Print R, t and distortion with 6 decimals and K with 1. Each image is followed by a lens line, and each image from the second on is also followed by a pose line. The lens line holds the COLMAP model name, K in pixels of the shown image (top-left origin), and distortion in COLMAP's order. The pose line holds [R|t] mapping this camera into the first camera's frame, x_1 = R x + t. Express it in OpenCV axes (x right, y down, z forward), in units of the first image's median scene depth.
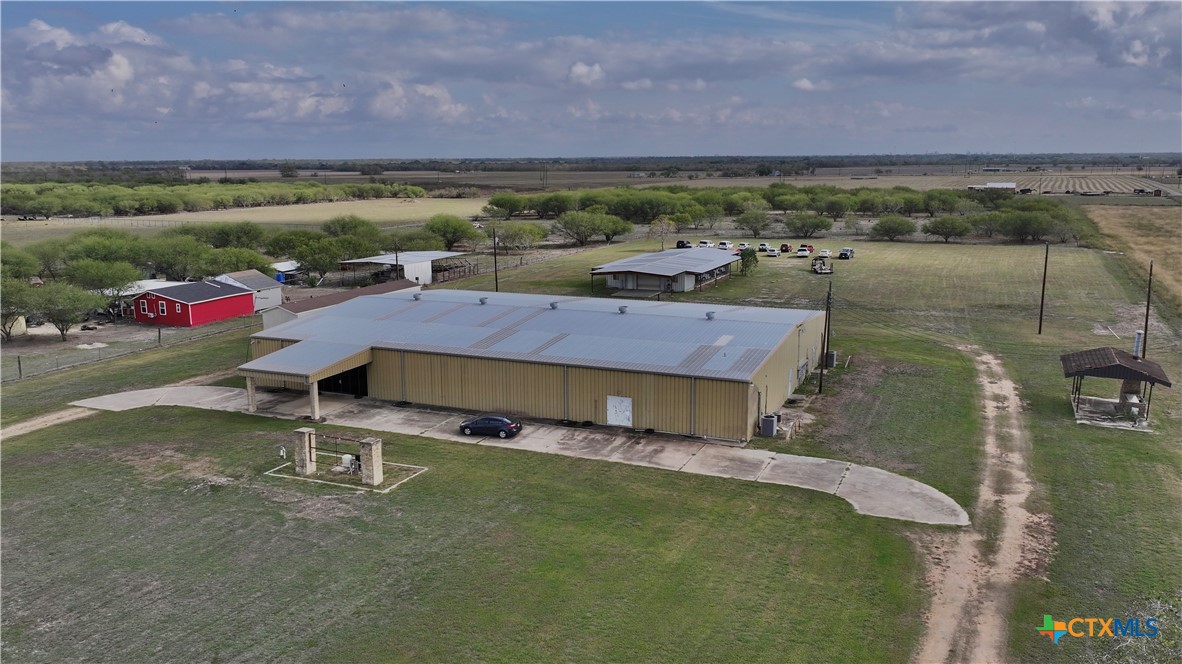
lens RADIAL K [[910.4, 0, 591.0], [0, 910.4, 332.0], [0, 0, 1]] dist [-0.000674, -0.055001]
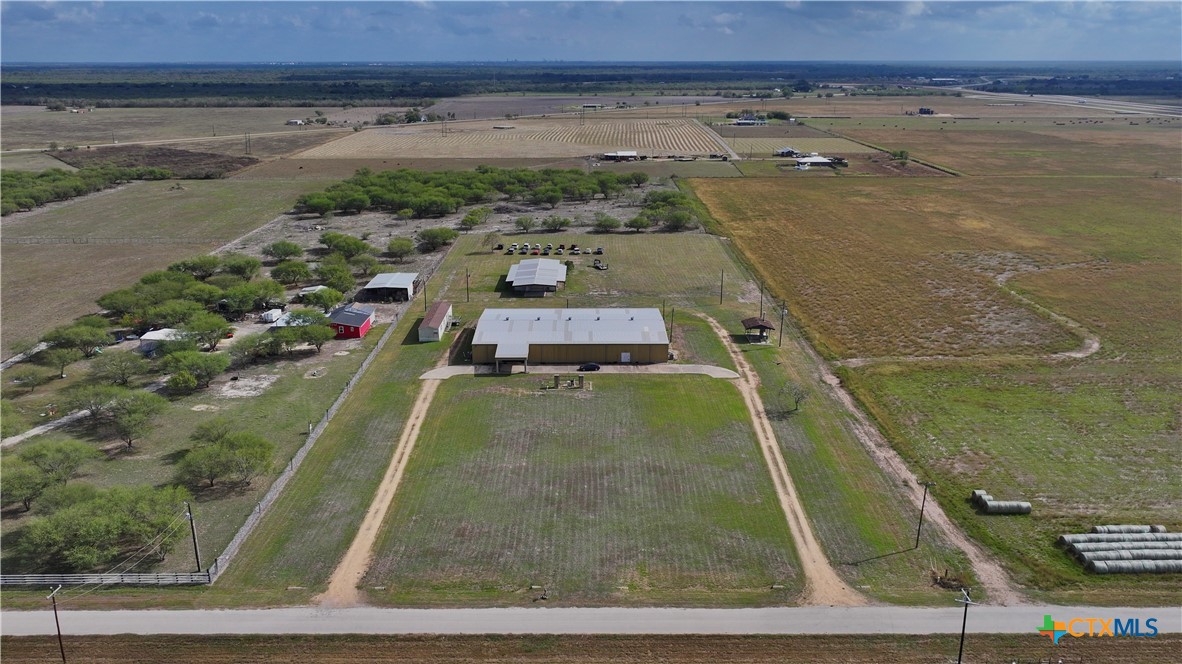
lens RADIAL K [[910.4, 0, 591.0], [0, 910.4, 332.0], [0, 0, 1]] dist [-0.000674, -0.055001]
pose [[0.906213, -0.106114, 0.409290, -1.200215], [0.065764, 0.991589, 0.111474, -0.314329], [-0.417676, -0.074102, 0.905569, -1.559630]]
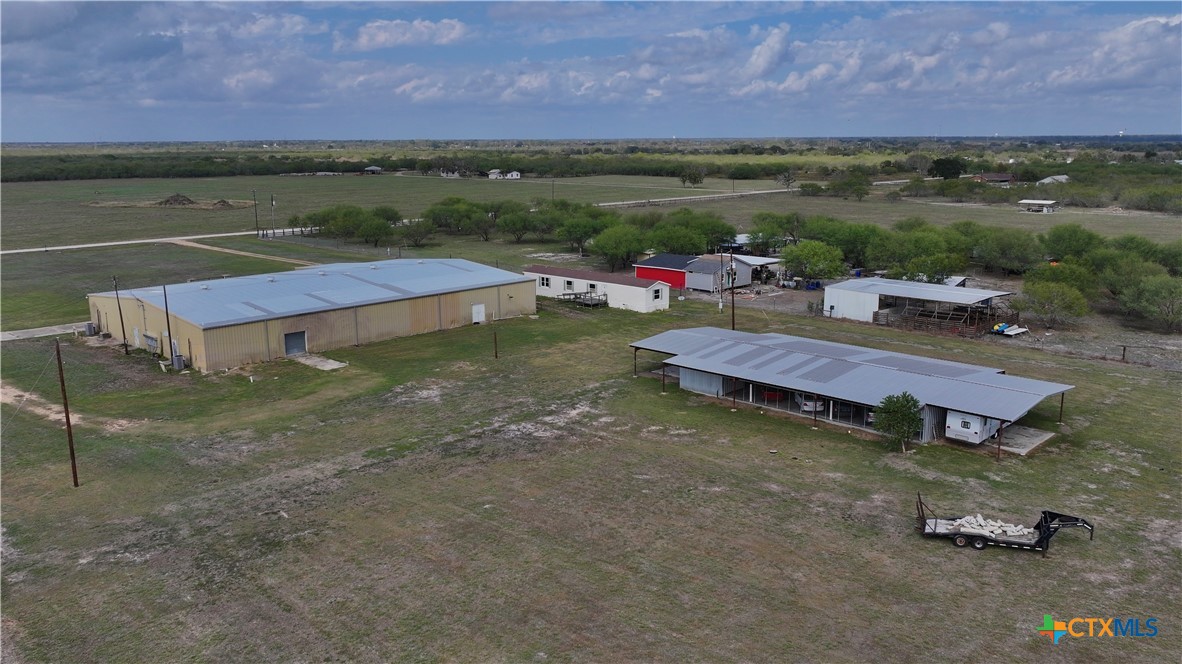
lens RADIAL K [[910.4, 0, 591.0], [0, 910.4, 332.0], [0, 0, 1]] dist [-0.000674, -0.055001]
pose [[-0.339345, 0.217320, -0.915214, 1.277492], [-0.182164, 0.939346, 0.290594, -0.469255], [0.922855, 0.265330, -0.279175, 2.039359]]
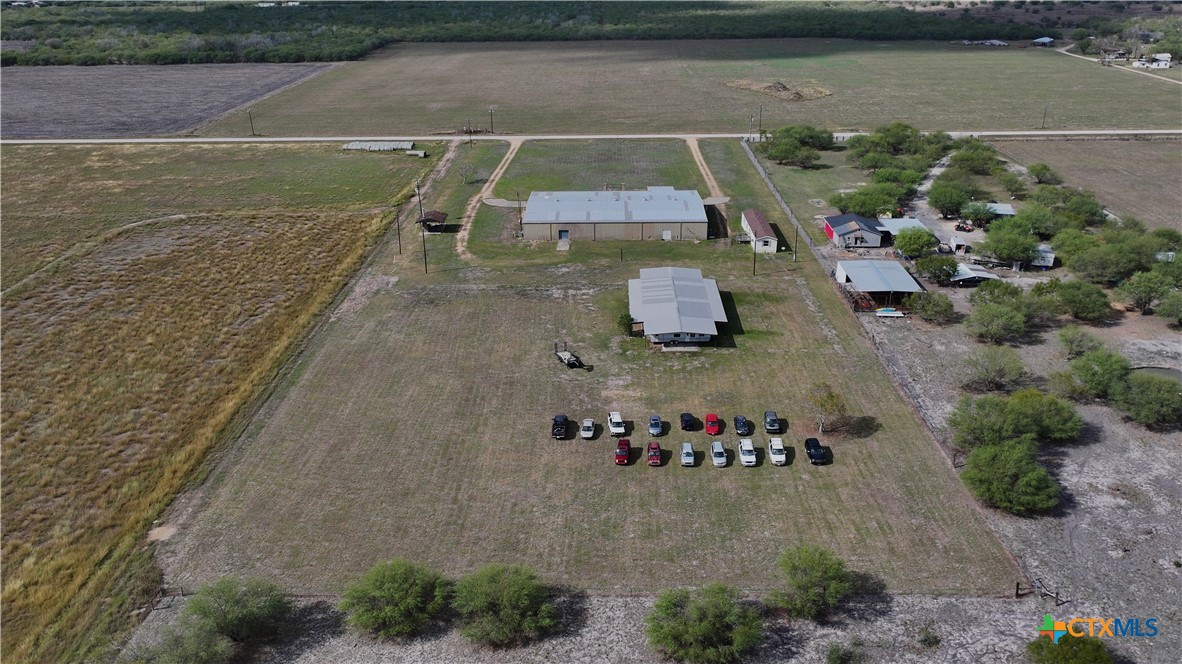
lens RADIAL K [[910.4, 0, 591.0], [0, 910.4, 332.0], [0, 0, 1]] dist [-0.000674, -0.055001]
pose [[-0.916236, 0.182076, -0.356875, 1.241868], [-0.049434, 0.832580, 0.551694, -1.380118], [0.397577, 0.523124, -0.753839, 3.737931]]
